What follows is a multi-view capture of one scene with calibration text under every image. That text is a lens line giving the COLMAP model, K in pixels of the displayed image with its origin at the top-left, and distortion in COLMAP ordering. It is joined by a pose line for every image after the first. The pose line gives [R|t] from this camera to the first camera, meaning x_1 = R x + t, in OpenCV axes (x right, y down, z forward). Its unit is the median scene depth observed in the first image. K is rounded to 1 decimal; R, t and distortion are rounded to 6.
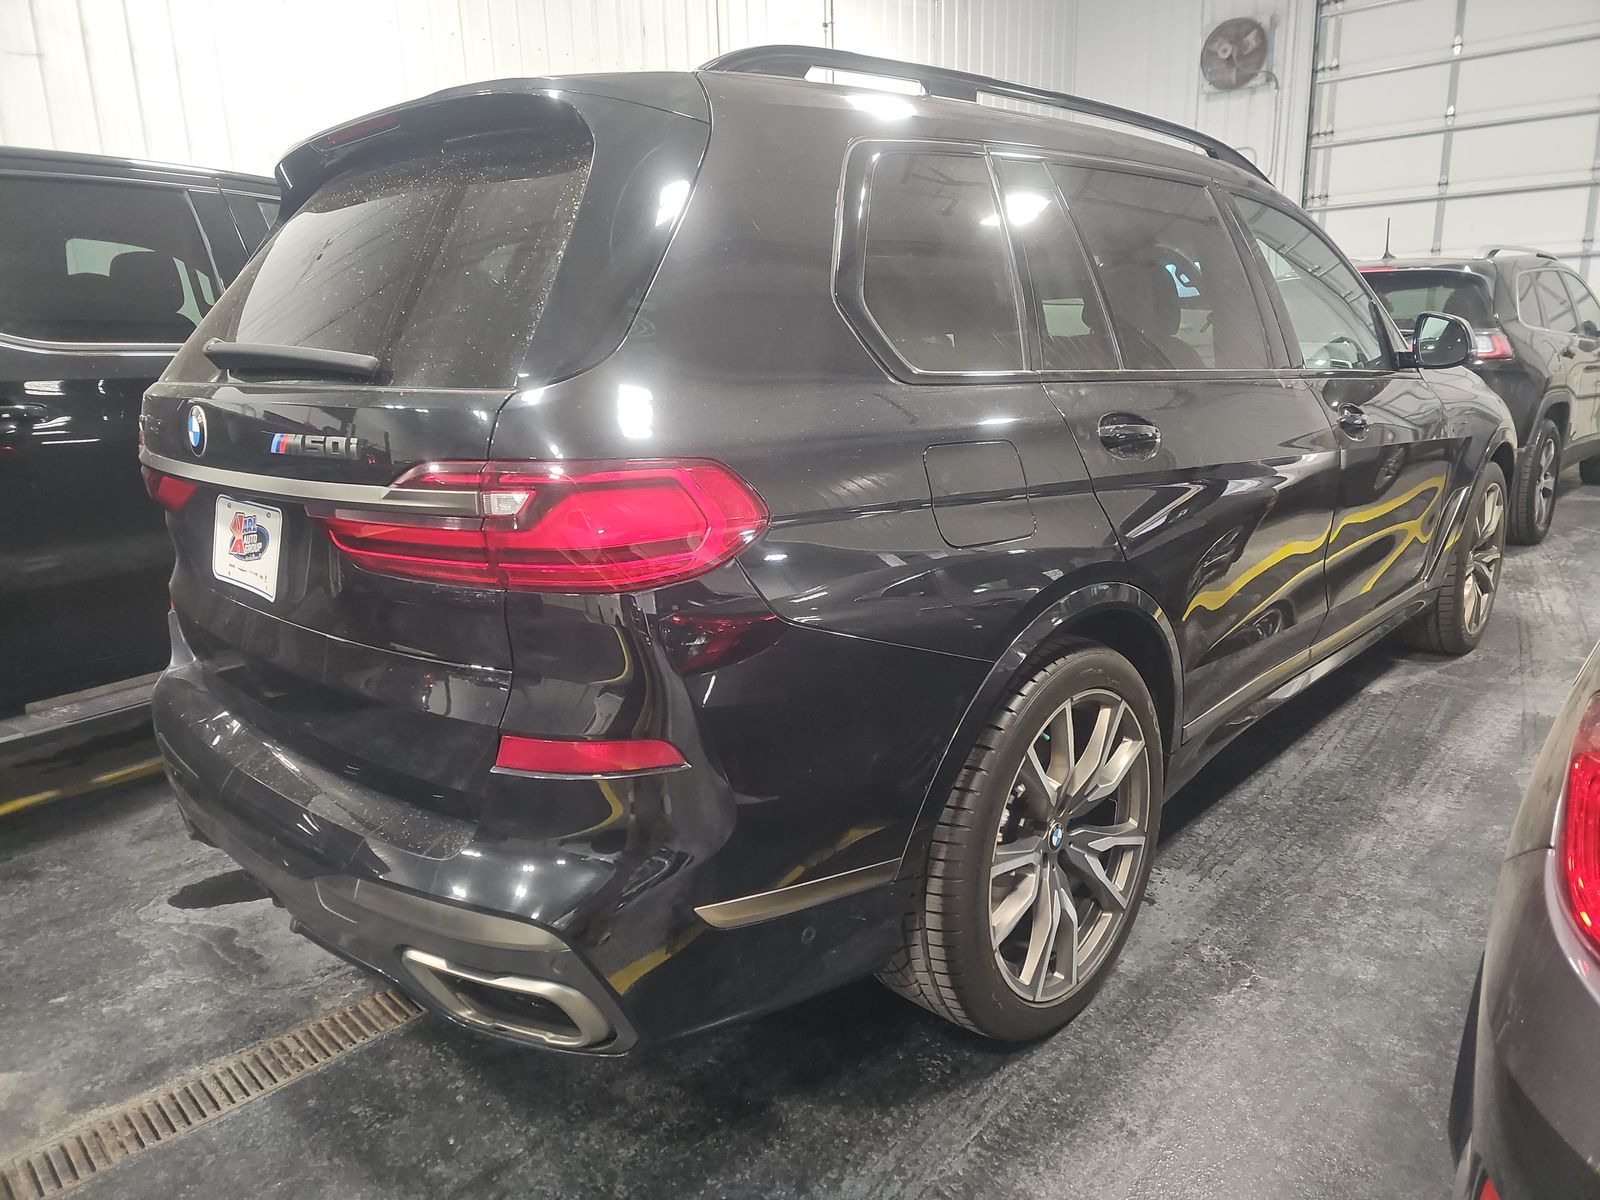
lens RADIAL K [[1062.1, 0, 800.0], [0, 1062.1, 600.0], [0, 0, 1]] dist [-0.002988, -0.004202]
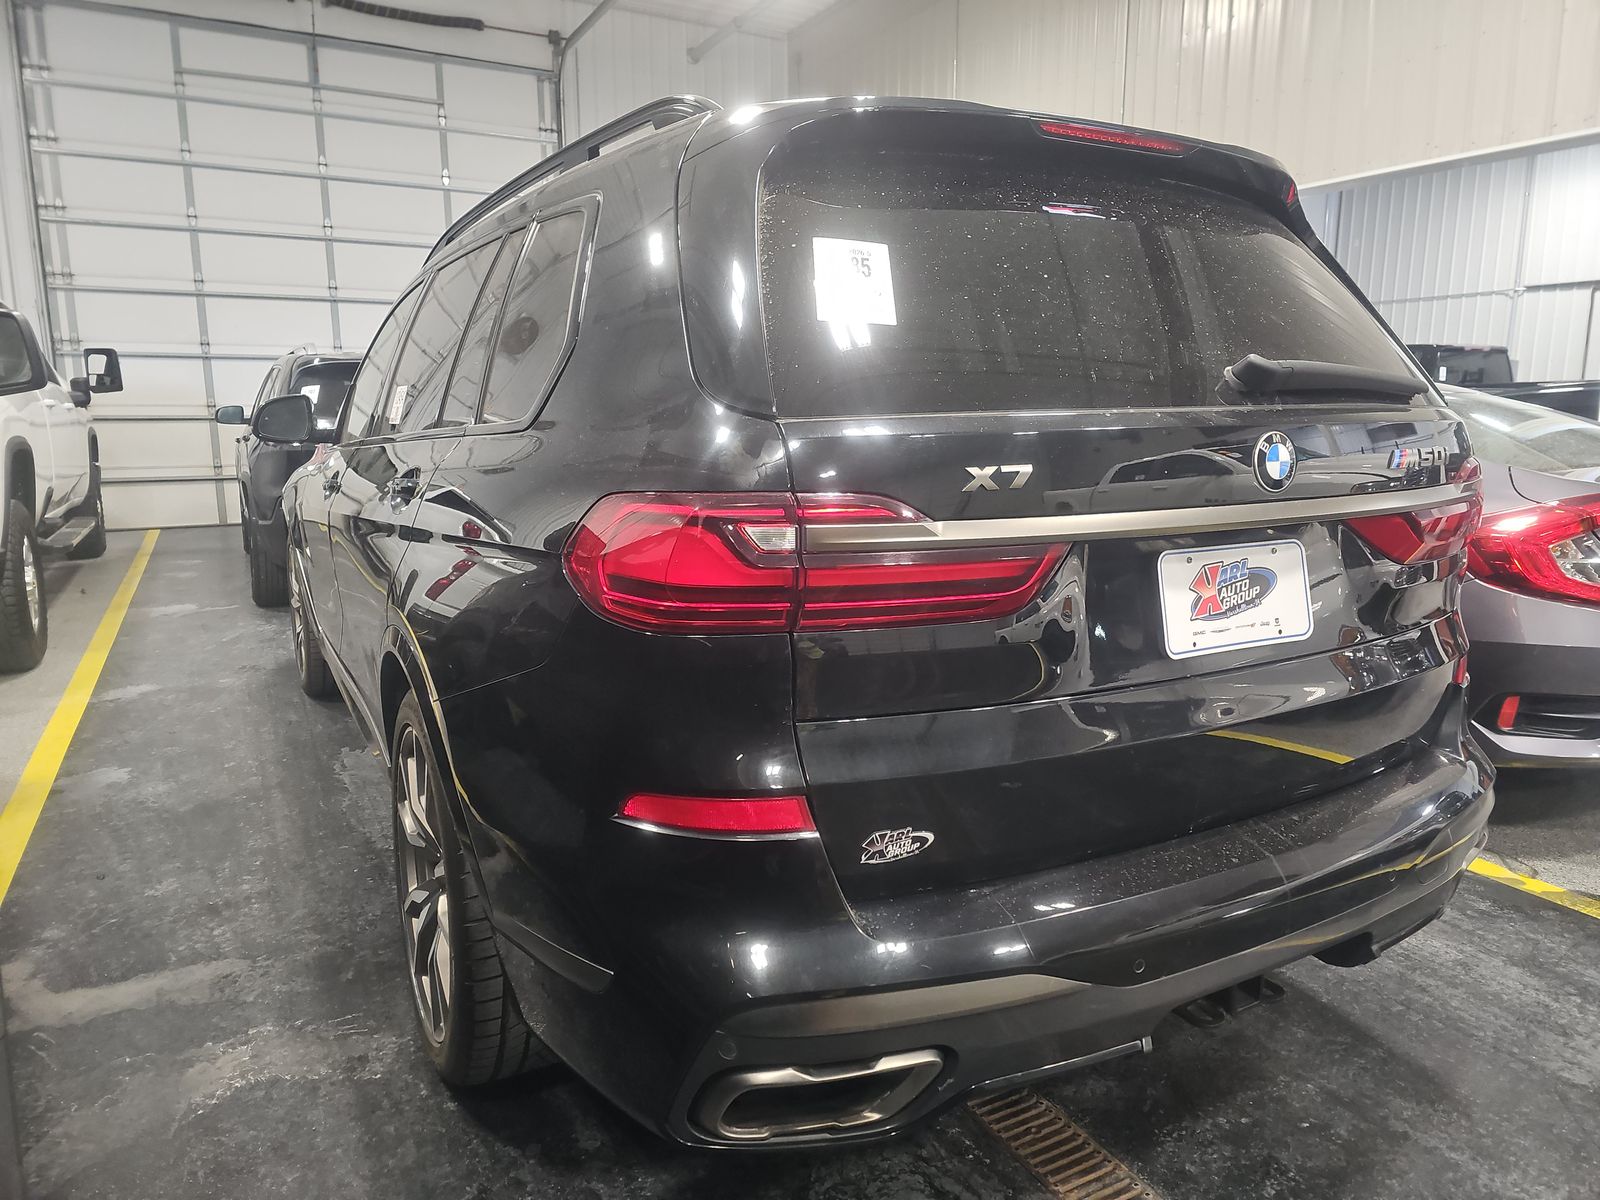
lens RADIAL K [[1062.1, 0, 800.0], [0, 1062.1, 600.0], [0, 0, 1]] dist [-0.002988, -0.004202]
pose [[0.282652, -0.148004, 0.947736, -0.472043], [0.233011, 0.969025, 0.081836, -0.066237], [-0.930491, 0.197702, 0.308383, 0.353322]]
